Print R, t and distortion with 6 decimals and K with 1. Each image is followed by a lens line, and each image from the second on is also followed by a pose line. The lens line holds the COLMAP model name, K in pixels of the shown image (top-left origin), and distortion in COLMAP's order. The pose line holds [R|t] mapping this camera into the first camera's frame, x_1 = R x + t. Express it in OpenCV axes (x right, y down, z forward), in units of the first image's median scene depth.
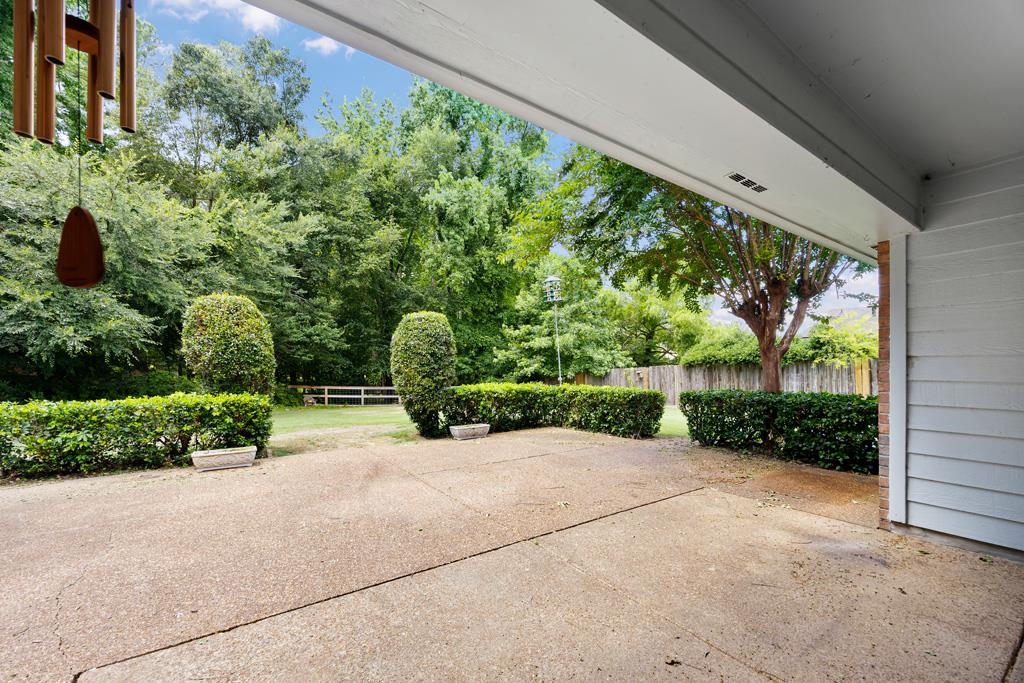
lens RADIAL K [[401.8, 0, 506.5], [0, 401.8, 371.2], [0, 0, 1]] dist [-0.000064, 0.000078]
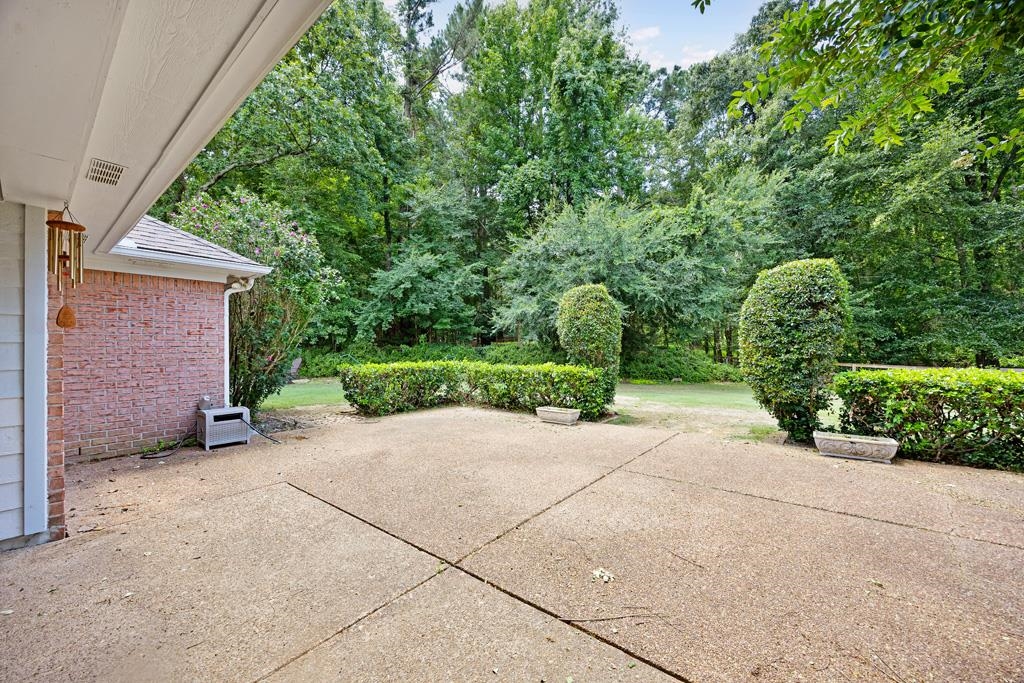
lens RADIAL K [[389.0, 0, 508.7], [0, 389.0, 346.3], [0, 0, 1]] dist [0.001276, 0.000232]
pose [[0.302512, -0.002048, -0.953144, 0.401552], [0.004508, 0.999990, -0.000718, -0.002499], [0.953135, -0.004079, 0.302518, 0.435500]]
